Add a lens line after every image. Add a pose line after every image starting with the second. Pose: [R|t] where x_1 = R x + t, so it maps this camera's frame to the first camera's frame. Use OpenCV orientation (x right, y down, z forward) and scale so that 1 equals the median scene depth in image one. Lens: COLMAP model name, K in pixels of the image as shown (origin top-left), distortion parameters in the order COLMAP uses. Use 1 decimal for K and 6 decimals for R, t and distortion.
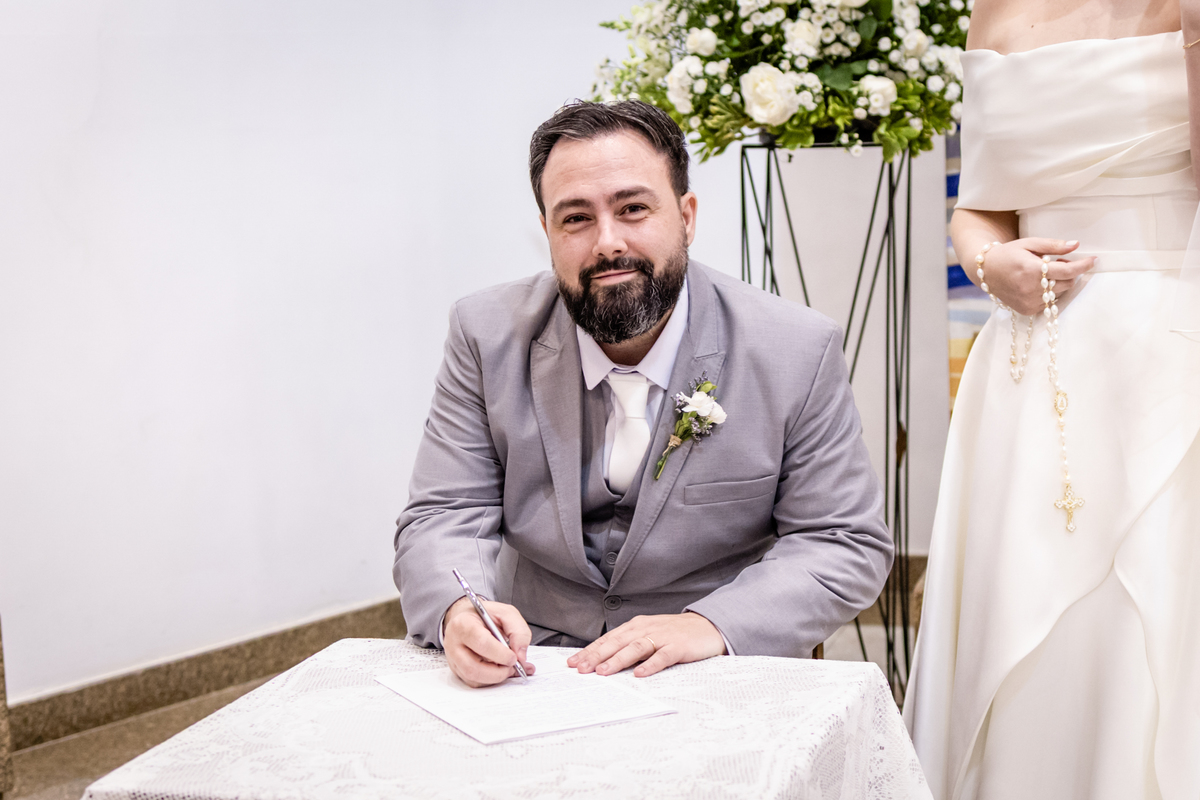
lens RADIAL K [[2046.5, 0, 597.5], [0, 2046.5, 397.1], [0, 0, 1]] dist [0.094644, 0.000000]
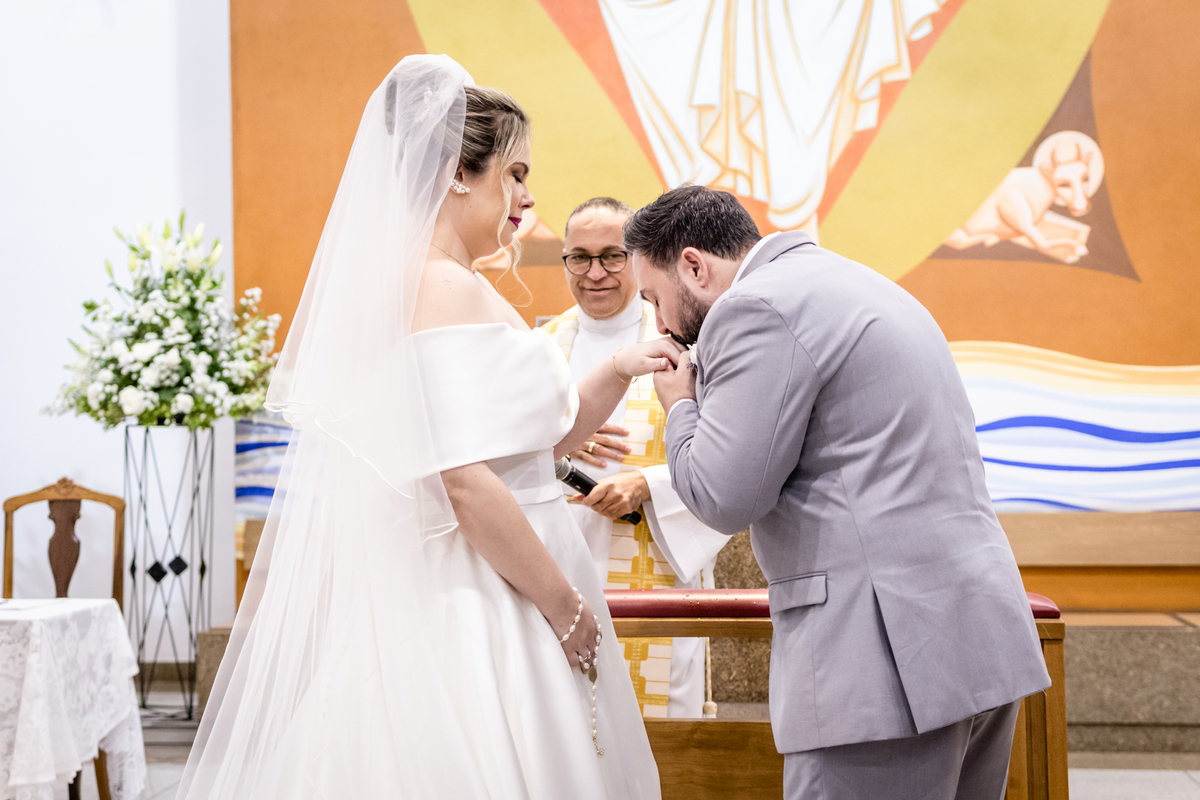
lens RADIAL K [[1906.6, 0, 600.5], [0, 1906.6, 397.1], [0, 0, 1]] dist [0.115024, 0.000000]
pose [[0.980997, 0.034394, 0.190950, 0.181199], [-0.003404, 0.987062, -0.160300, 0.175204], [-0.193993, 0.156604, 0.968422, -1.083203]]
